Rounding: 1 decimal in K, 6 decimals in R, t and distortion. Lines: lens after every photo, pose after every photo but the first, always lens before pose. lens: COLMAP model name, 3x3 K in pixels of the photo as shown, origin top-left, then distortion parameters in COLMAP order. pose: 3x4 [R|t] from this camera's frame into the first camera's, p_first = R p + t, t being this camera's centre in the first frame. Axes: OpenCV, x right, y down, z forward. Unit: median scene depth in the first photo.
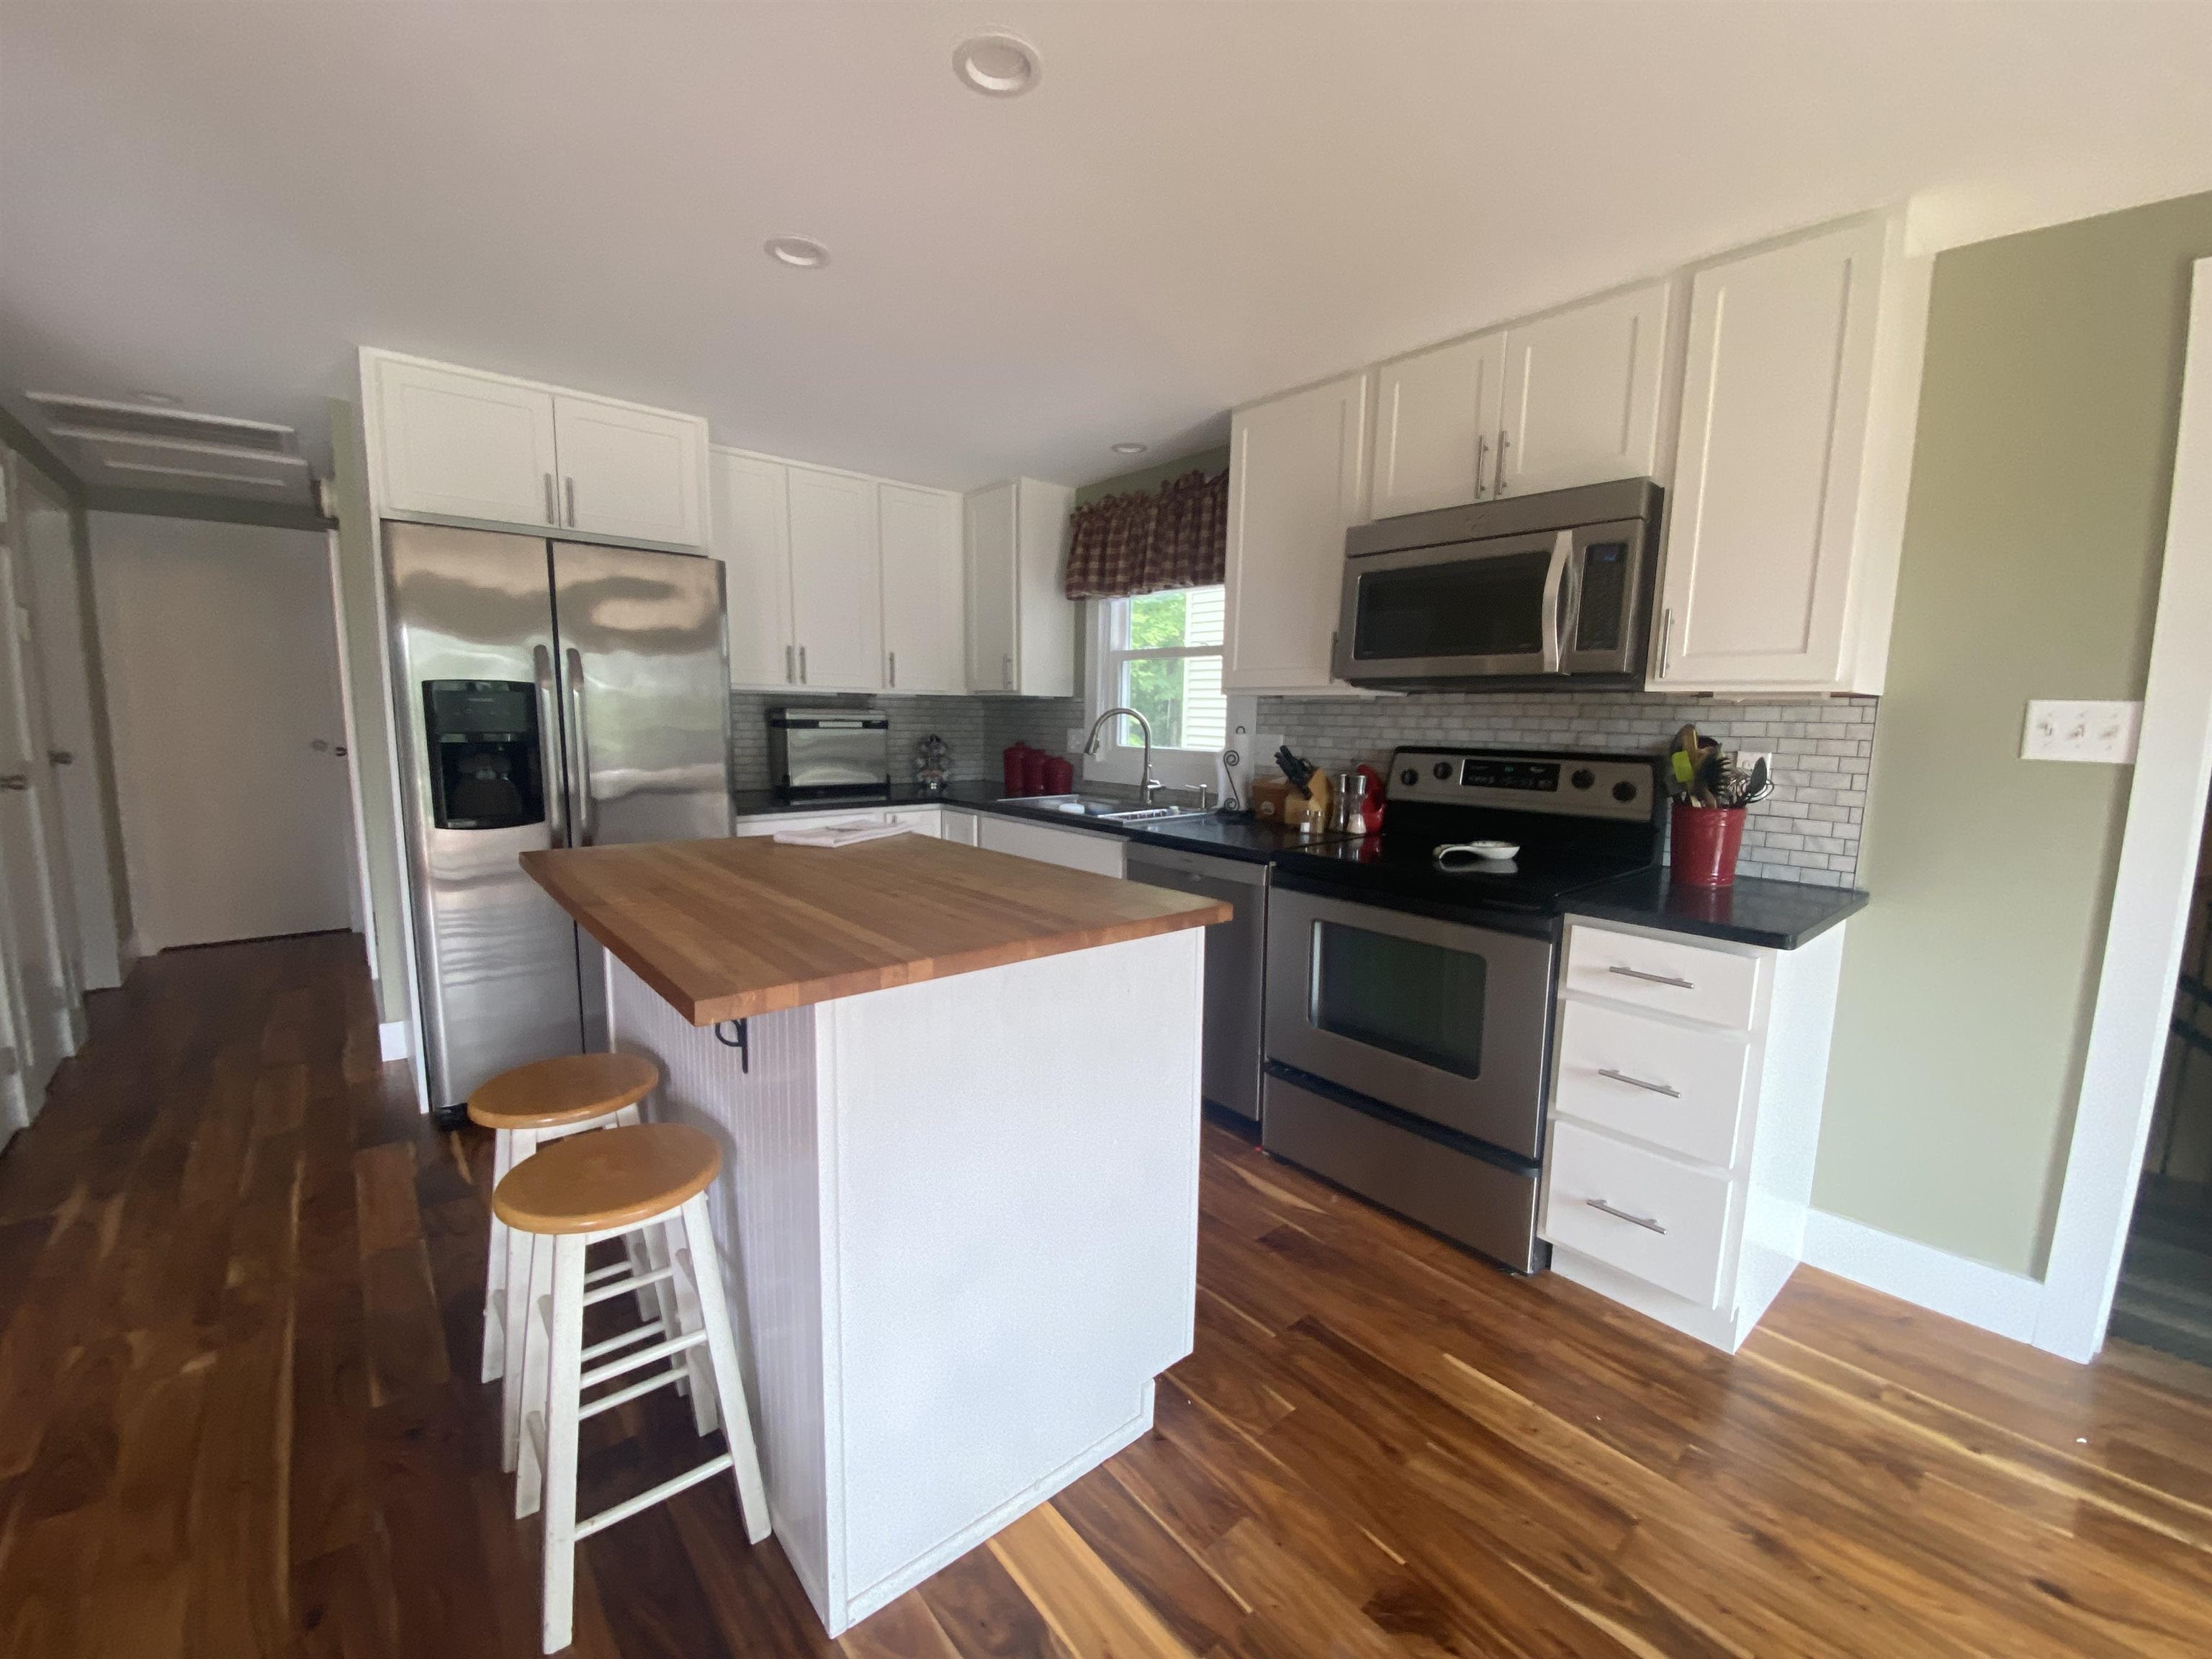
lens RADIAL K [[897.3, 0, 1096.8], [0, 897.3, 839.0], [0, 0, 1]] dist [-0.002606, -0.001382]
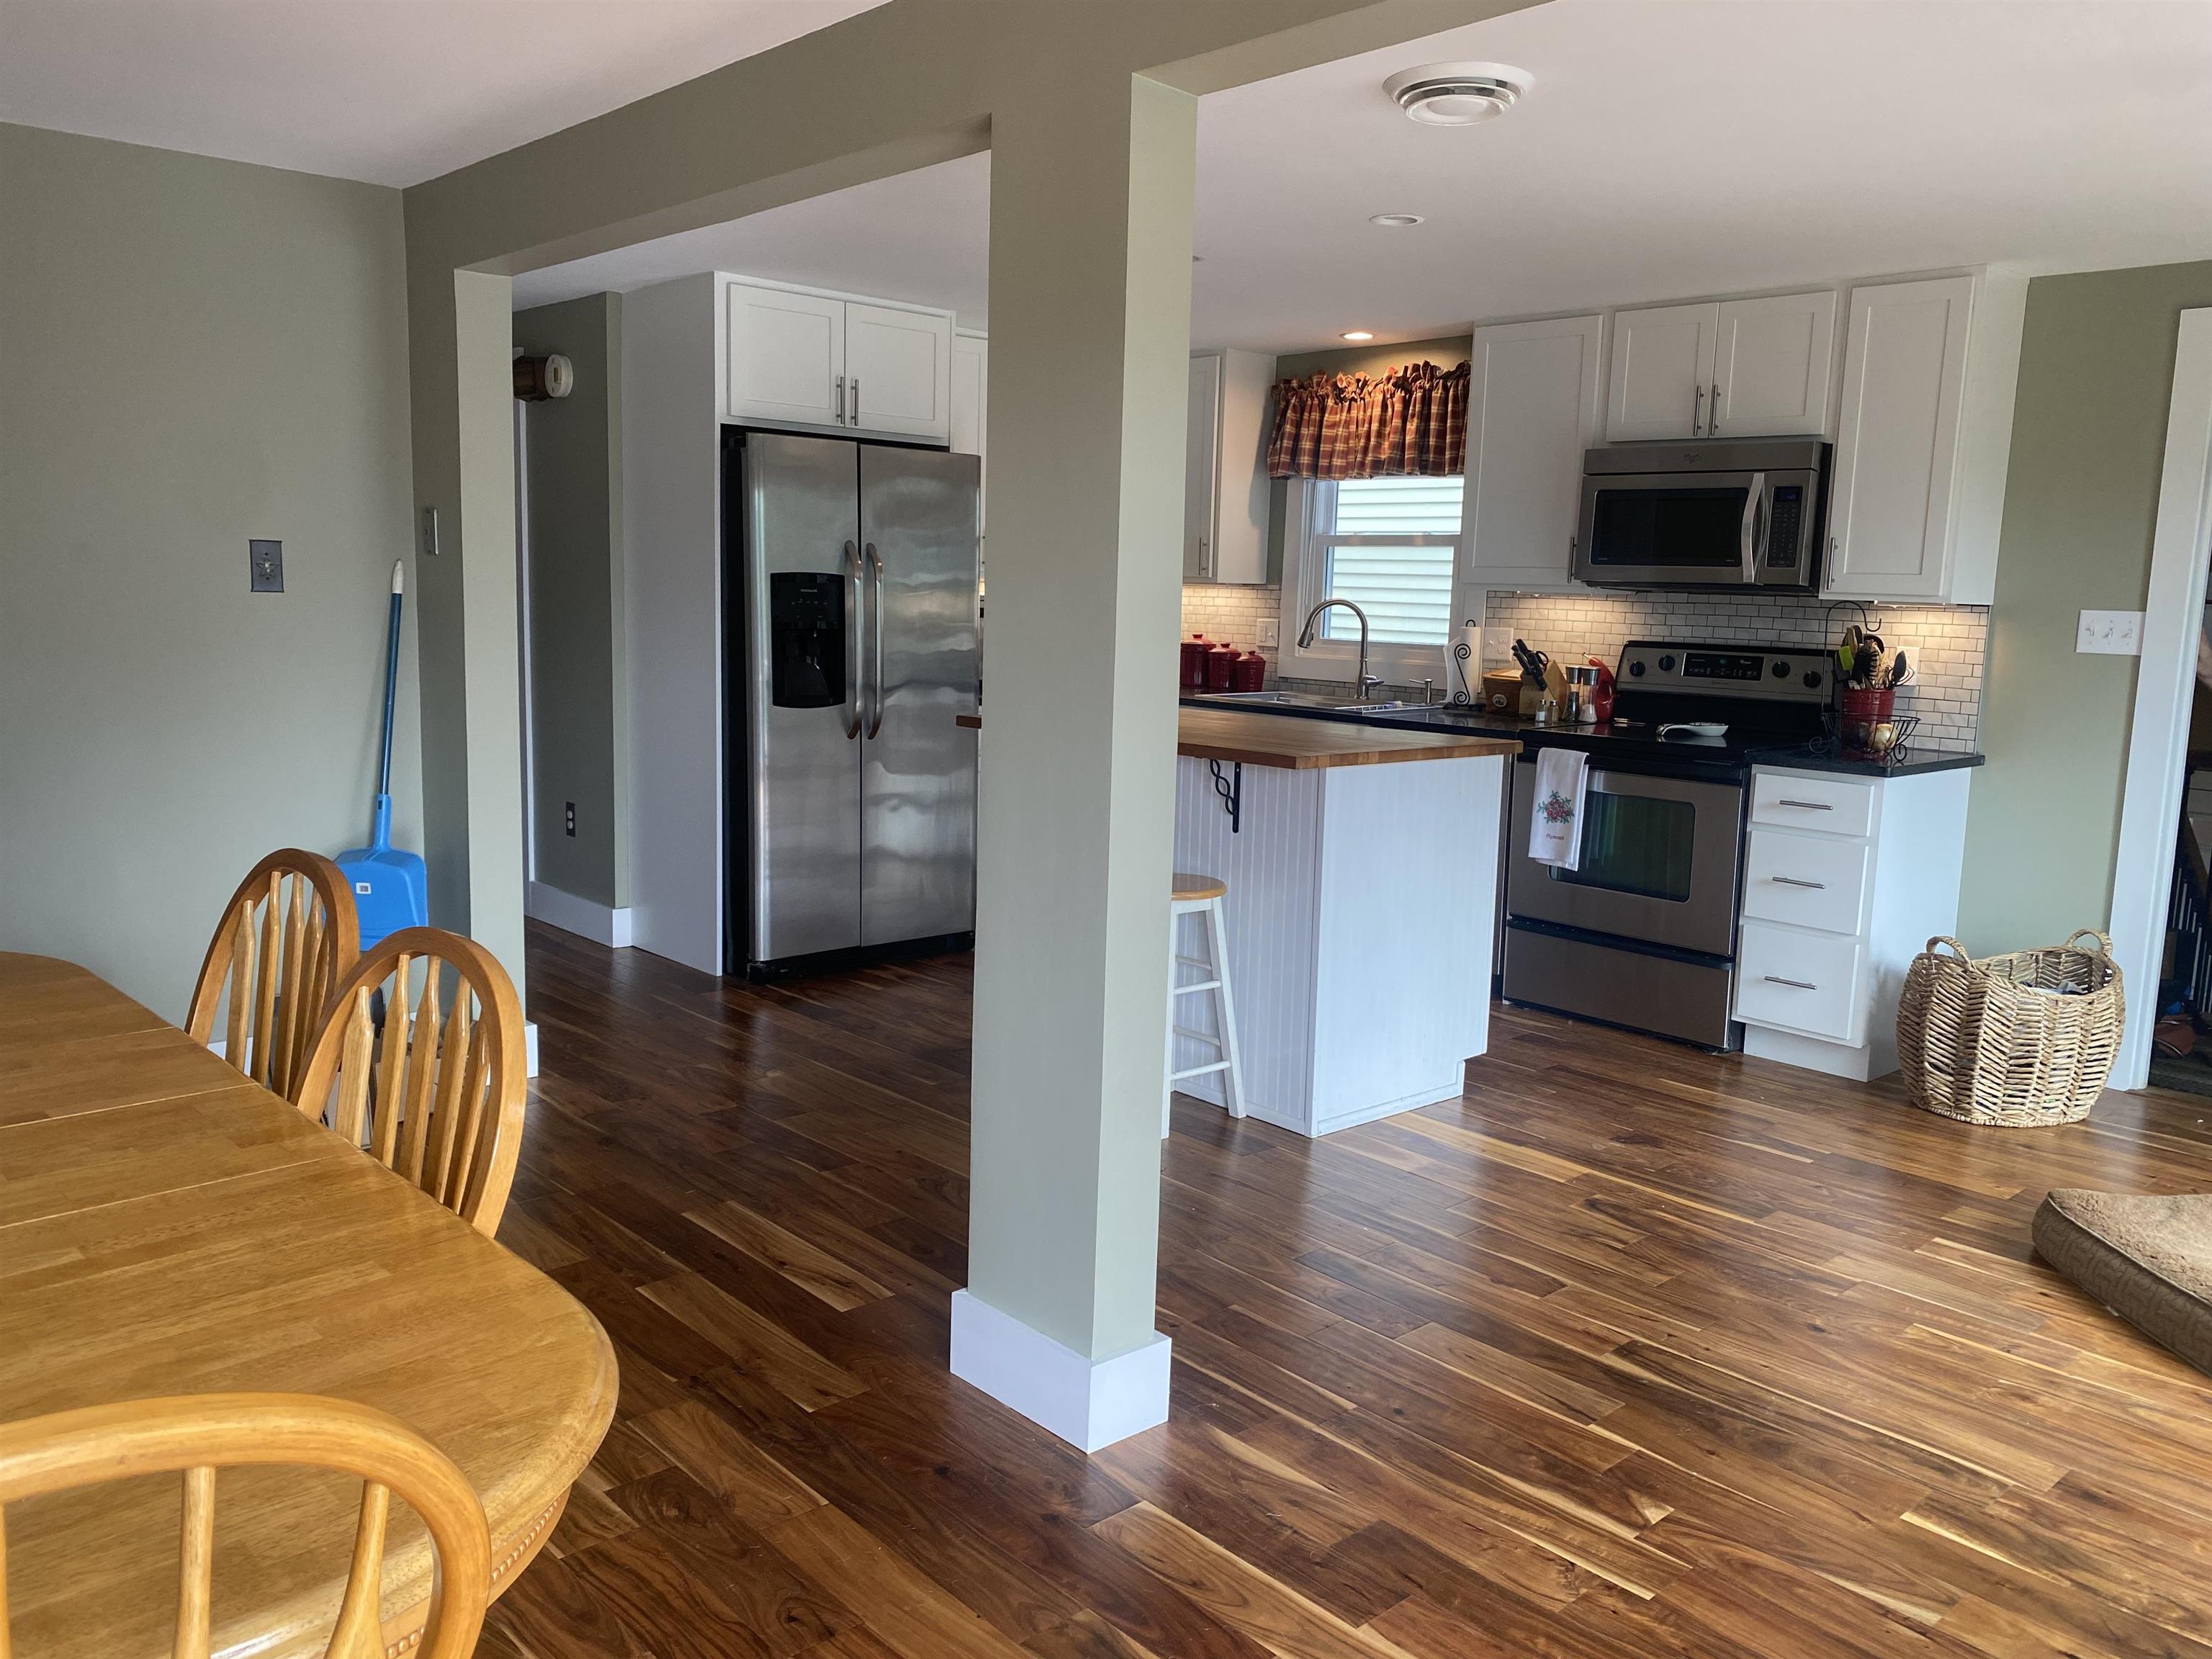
lens RADIAL K [[1673.9, 0, 1108.1], [0, 1673.9, 819.3], [0, 0, 1]] dist [-0.002111, 0.011353]
pose [[0.999483, 0.008159, 0.031102, -0.422465], [-0.008194, 0.999966, 0.001009, 0.138191], [-0.031093, -0.001263, 0.999516, -1.203060]]
